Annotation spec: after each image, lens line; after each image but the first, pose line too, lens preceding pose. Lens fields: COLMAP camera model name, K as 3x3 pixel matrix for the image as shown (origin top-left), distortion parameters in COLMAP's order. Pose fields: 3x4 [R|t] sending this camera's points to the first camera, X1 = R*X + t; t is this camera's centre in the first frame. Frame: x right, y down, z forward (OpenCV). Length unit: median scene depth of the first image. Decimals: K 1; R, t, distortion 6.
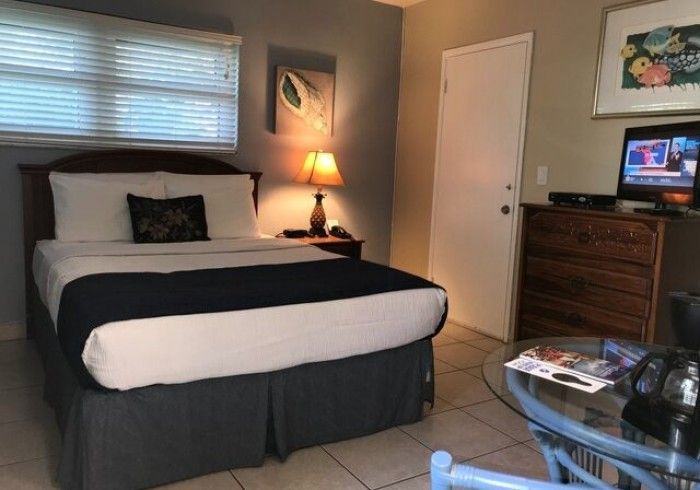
lens RADIAL K [[572.3, 0, 347.0], [0, 572.3, 244.9], [0, 0, 1]] dist [0.034951, -0.022296]
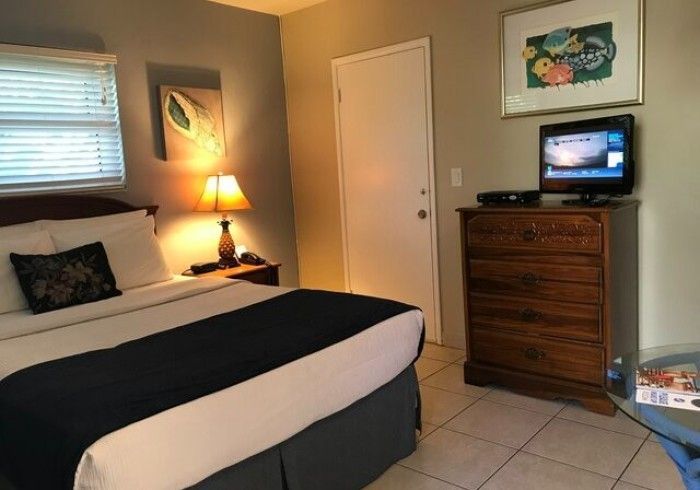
lens RADIAL K [[572.3, 0, 351.7], [0, 572.3, 244.9], [0, 0, 1]] dist [0.034951, -0.022296]
pose [[0.952882, -0.137987, 0.270141, -0.139462], [0.140068, 0.990073, 0.011657, -0.042904], [-0.269067, 0.026730, 0.962750, 0.080825]]
